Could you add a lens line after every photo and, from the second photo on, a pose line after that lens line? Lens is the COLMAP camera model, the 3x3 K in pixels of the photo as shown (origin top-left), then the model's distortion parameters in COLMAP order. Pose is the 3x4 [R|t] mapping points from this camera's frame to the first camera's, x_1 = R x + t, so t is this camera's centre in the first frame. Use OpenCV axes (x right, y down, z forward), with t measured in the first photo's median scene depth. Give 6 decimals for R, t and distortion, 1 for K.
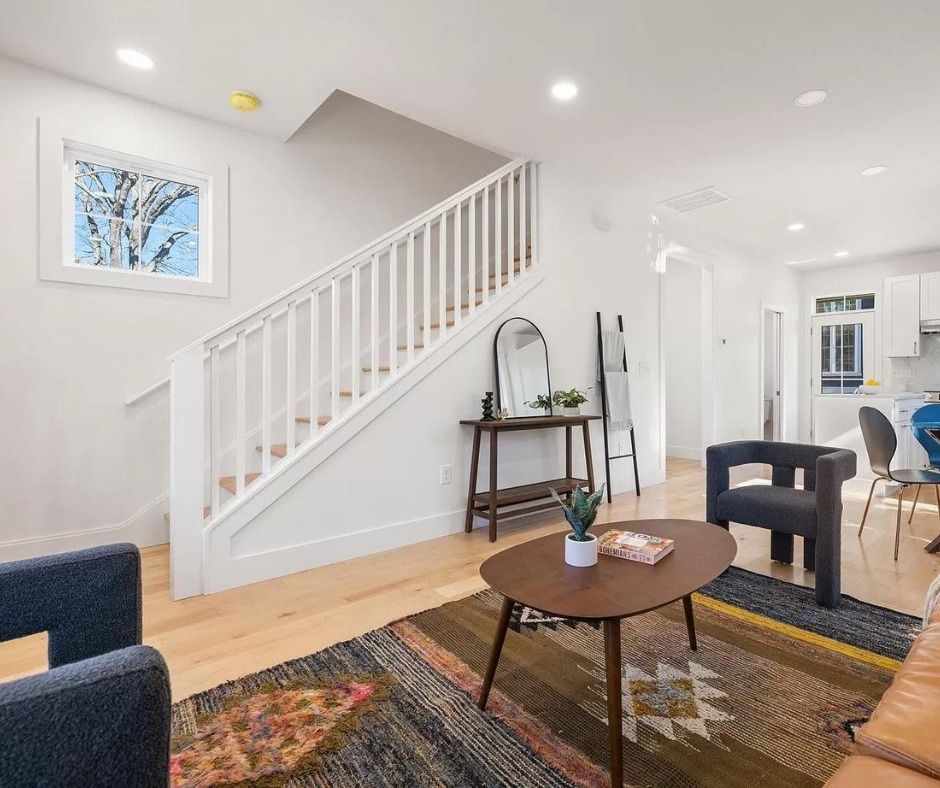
lens RADIAL K [[485.0, 0, 470.0], [0, 485.0, 394.0], [0, 0, 1]] dist [-0.000523, -0.001125]
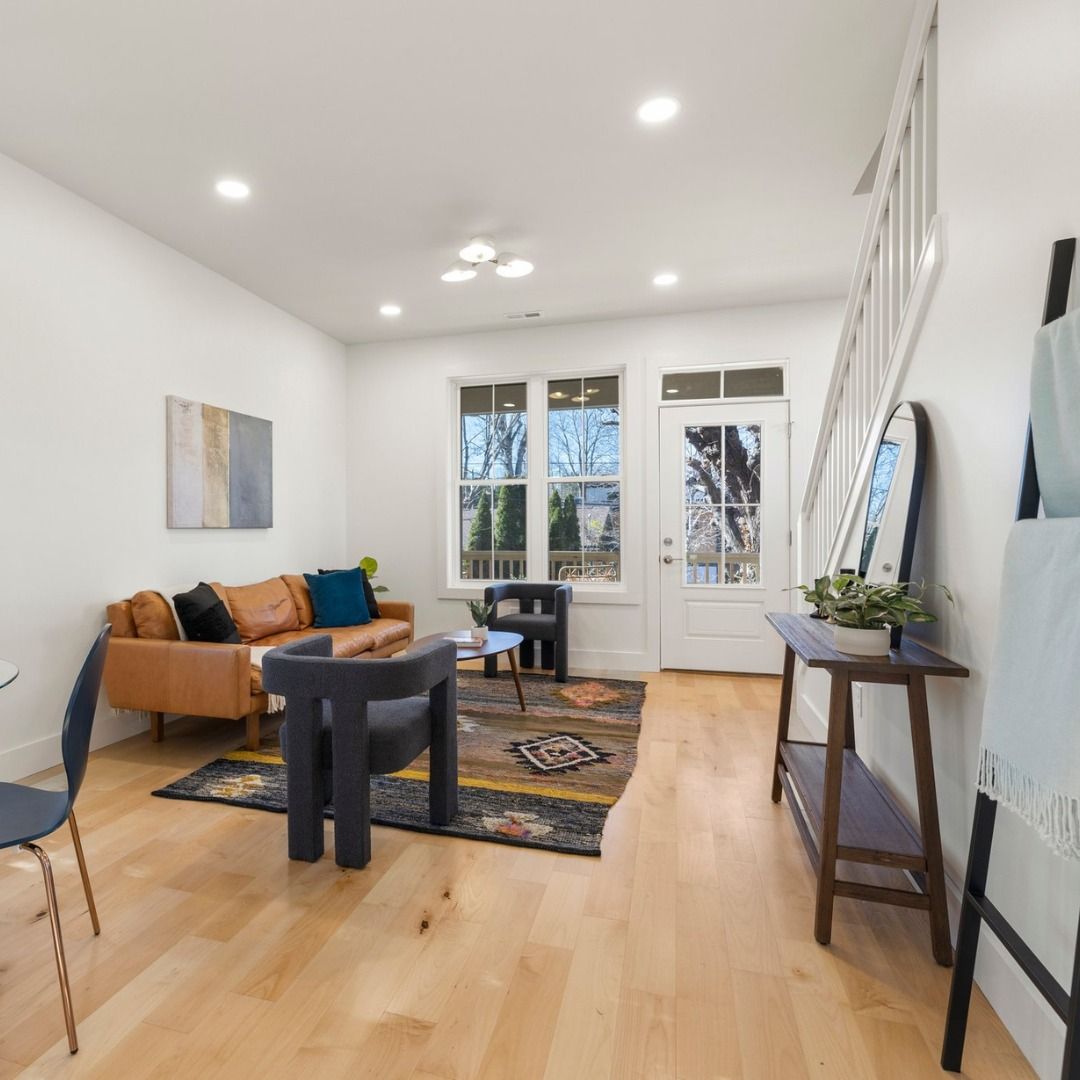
lens RADIAL K [[698.8, 0, 540.0], [0, 698.8, 540.0], [0, 0, 1]] dist [-0.026355, -0.000124]
pose [[-0.764701, 0.004739, -0.644368, 1.309867], [-0.011022, 0.999730, 0.020432, -0.076056], [0.644291, 0.022727, -0.764443, 2.309917]]
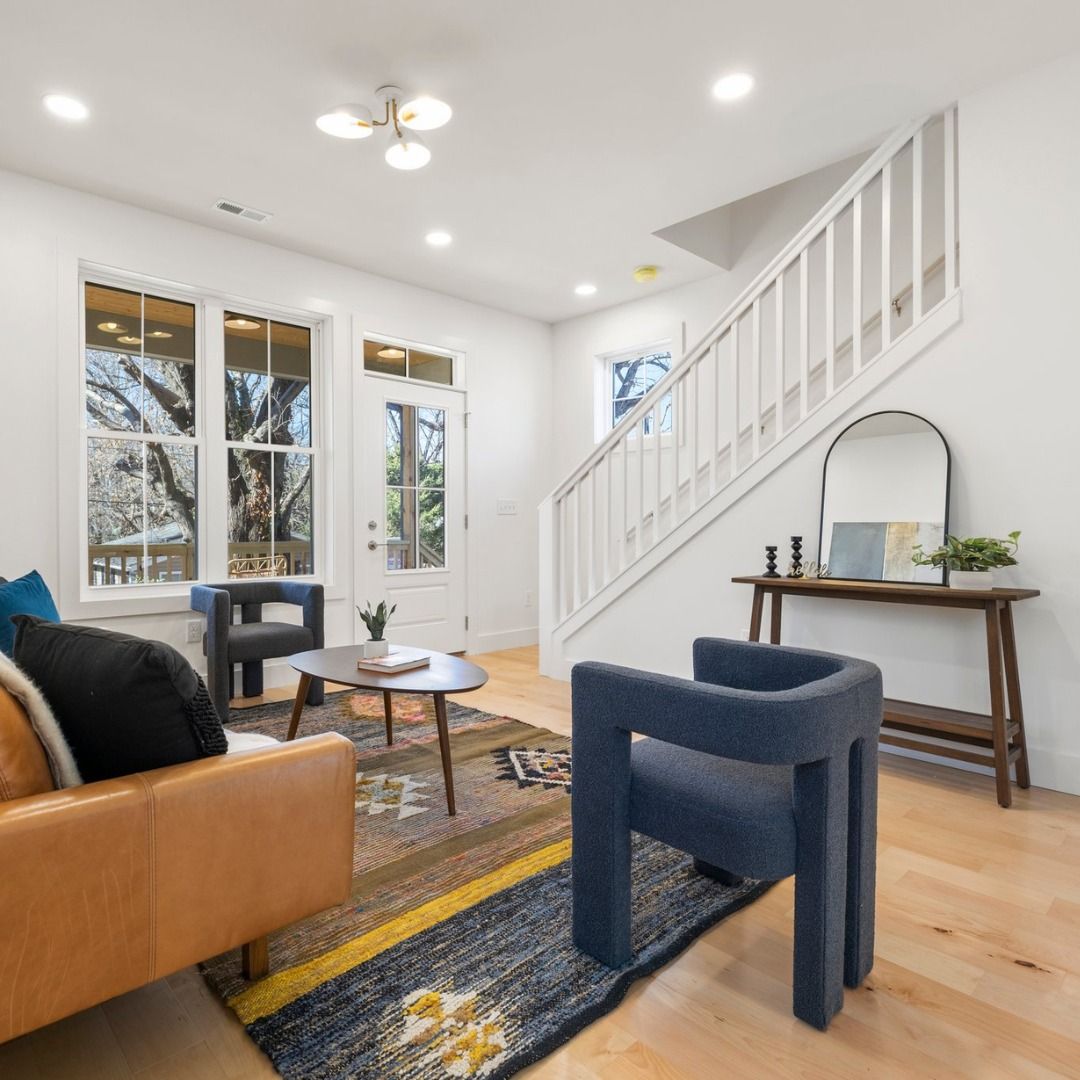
lens RADIAL K [[637.2, 0, 540.0], [0, 637.2, 540.0], [0, 0, 1]] dist [0.000771, -0.001133]
pose [[0.105326, 0.021948, -0.994195, 1.473813], [-0.010514, 0.999725, 0.020956, -0.023302], [0.994382, 0.008246, 0.105528, 0.906677]]
